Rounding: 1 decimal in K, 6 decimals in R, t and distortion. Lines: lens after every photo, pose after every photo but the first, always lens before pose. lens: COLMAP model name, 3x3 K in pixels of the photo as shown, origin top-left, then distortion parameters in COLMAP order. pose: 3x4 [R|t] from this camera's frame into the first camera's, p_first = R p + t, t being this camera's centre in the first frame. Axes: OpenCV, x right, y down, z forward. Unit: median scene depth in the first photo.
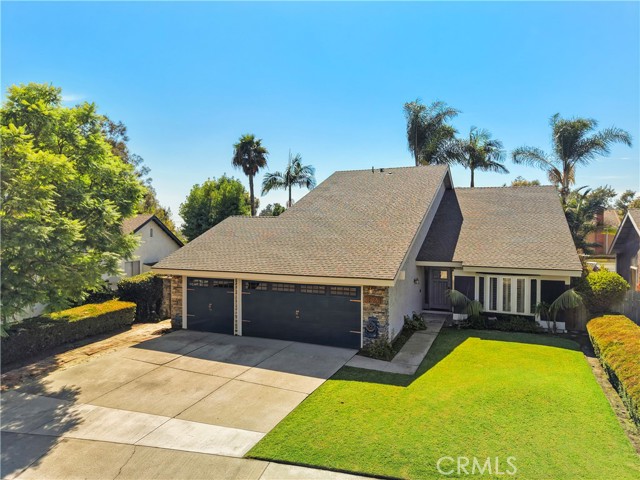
lens RADIAL K [[425.3, 0, 320.0], [0, 425.3, 240.0], [0, 0, 1]] dist [0.038882, -0.037516]
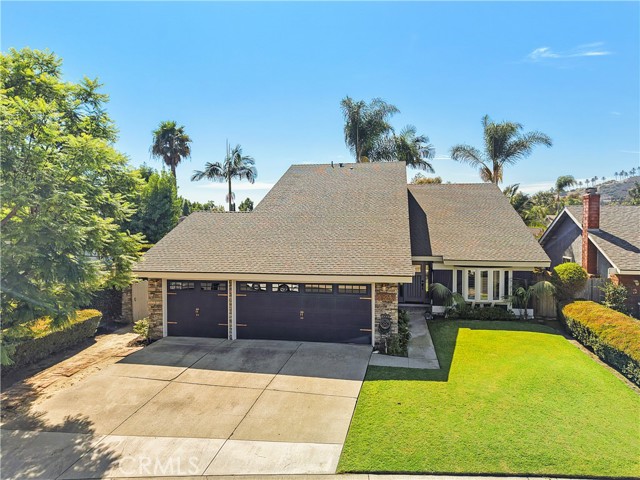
lens RADIAL K [[430.0, 0, 318.5], [0, 430.0, 240.1], [0, 0, 1]] dist [0.040672, -0.041156]
pose [[0.973065, -0.013226, 0.230152, -0.265032], [0.009719, 0.999819, 0.016363, -0.010057], [-0.230326, -0.013685, 0.973017, 0.060151]]
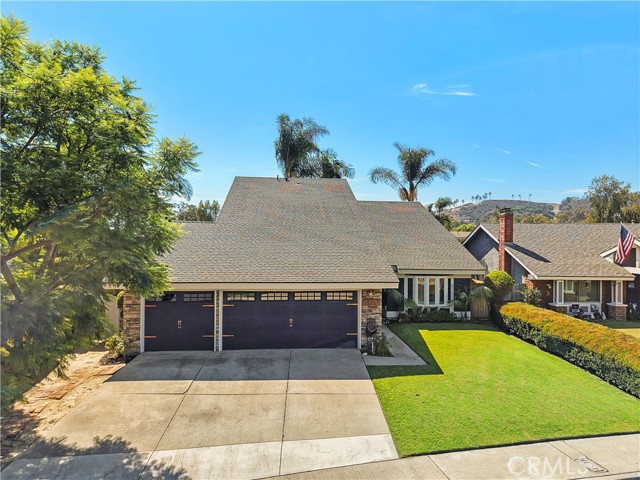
lens RADIAL K [[430.0, 0, 318.5], [0, 430.0, 240.1], [0, 0, 1]] dist [0.040672, -0.041156]
pose [[0.880192, 0.004533, 0.474597, -0.524868], [0.003693, 0.999859, -0.016399, 0.000985], [-0.474604, 0.016187, 0.880051, 0.105142]]
